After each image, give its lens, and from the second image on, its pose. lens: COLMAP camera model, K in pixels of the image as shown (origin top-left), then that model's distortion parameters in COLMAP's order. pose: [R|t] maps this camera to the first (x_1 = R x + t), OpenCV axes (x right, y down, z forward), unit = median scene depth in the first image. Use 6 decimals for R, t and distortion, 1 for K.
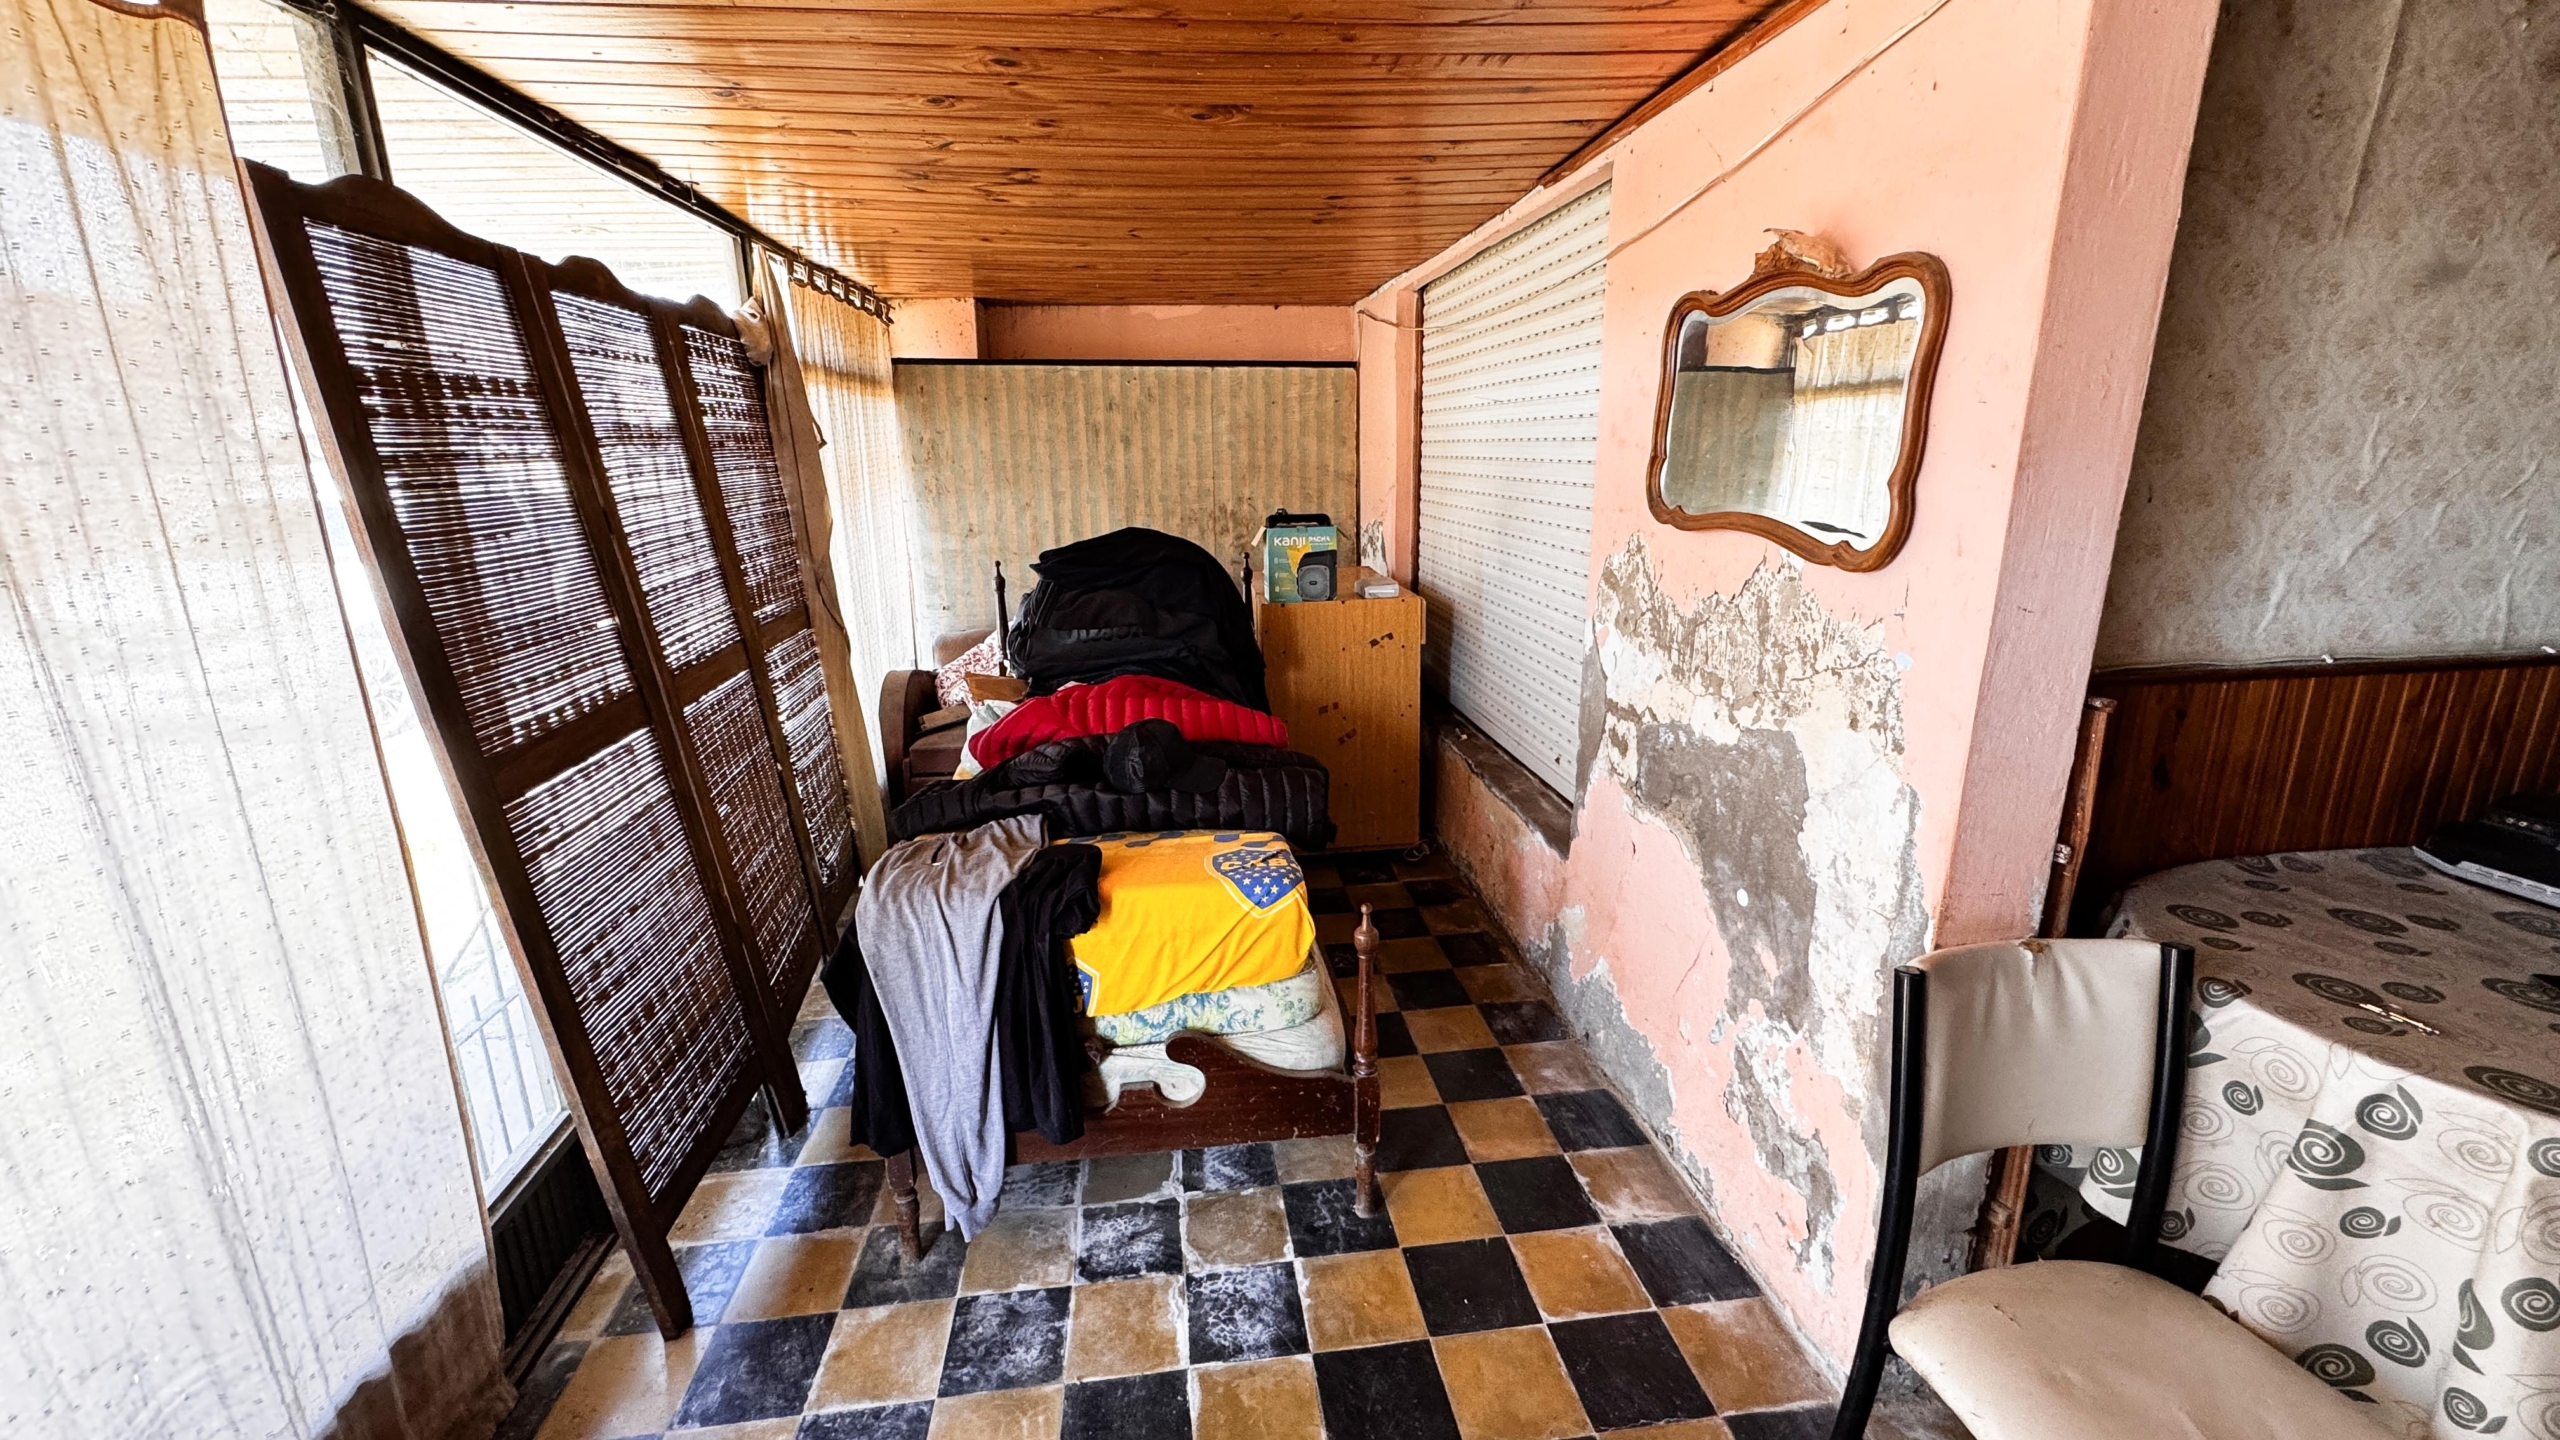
lens RADIAL K [[1022.2, 0, 1275.6], [0, 1022.2, 719.3], [0, 0, 1]] dist [0.001086, 0.000095]
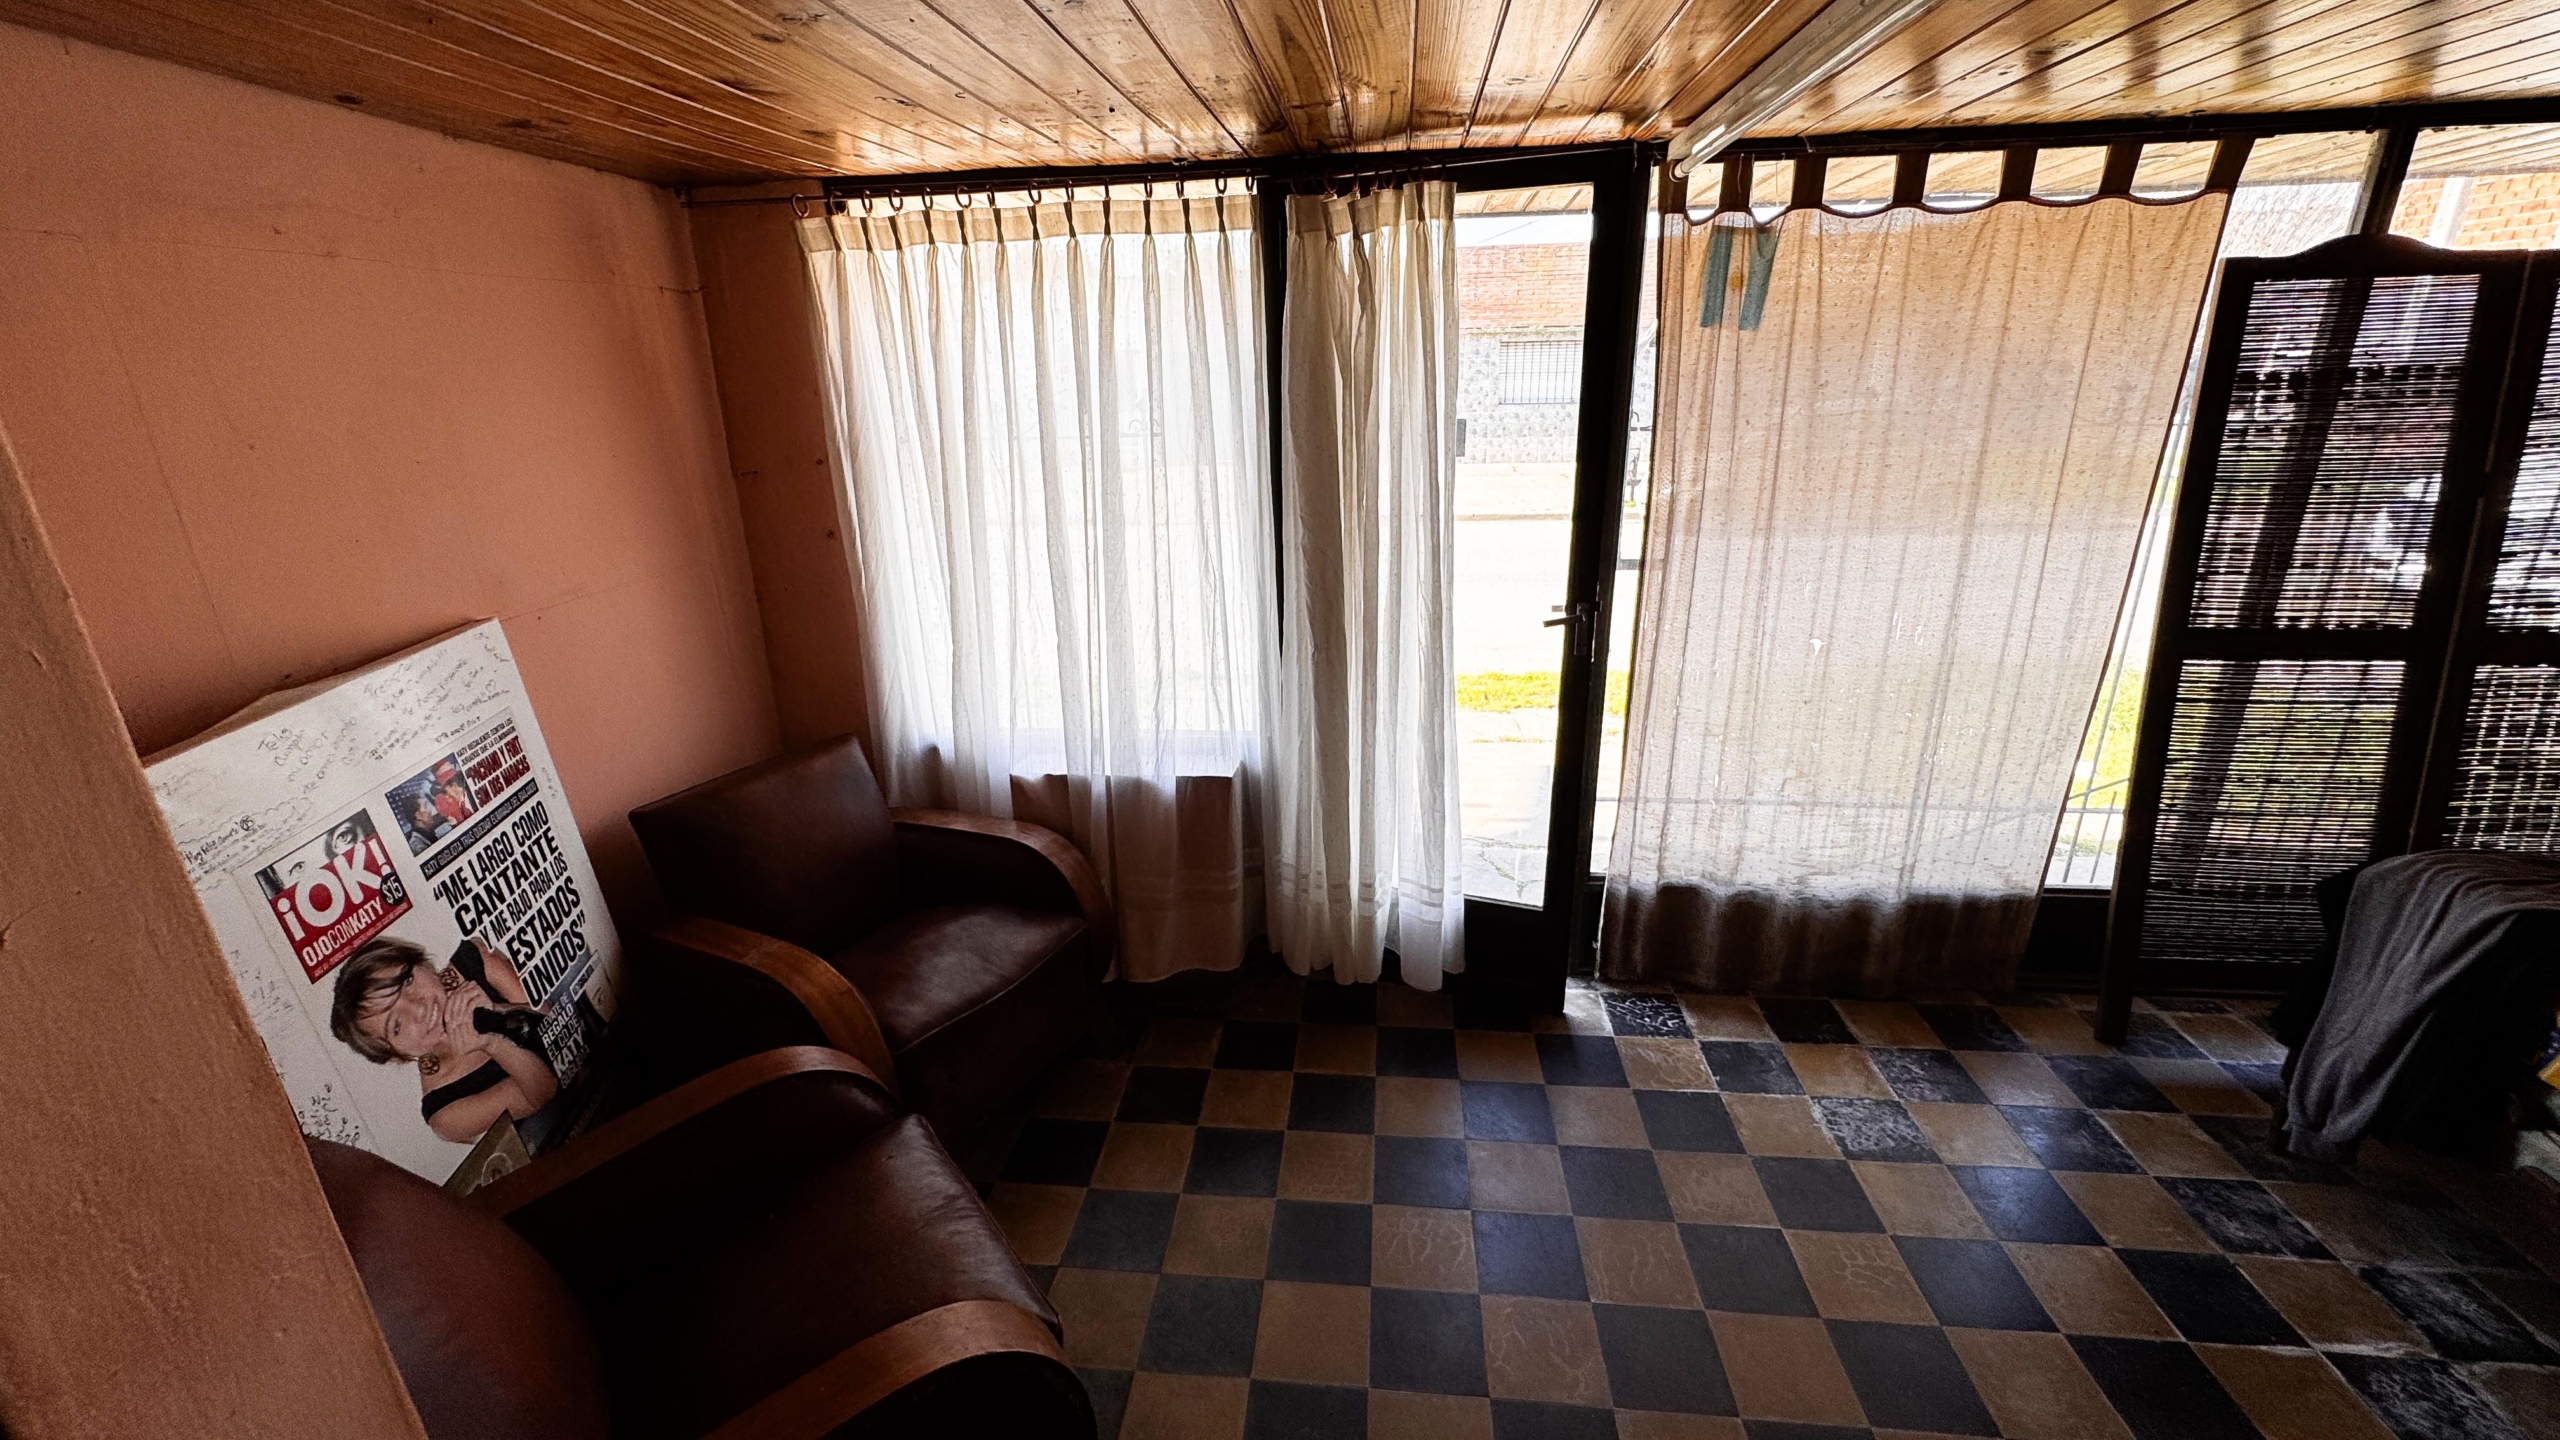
lens RADIAL K [[1022.2, 0, 1280.9], [0, 1022.2, 715.8], [0, 0, 1]] dist [0.001086, 0.000095]
pose [[-0.224433, 0.331810, -0.916260, 0.929821], [-0.235426, 0.893933, 0.381391, -0.097880], [0.945624, 0.301308, -0.122511, -0.067692]]
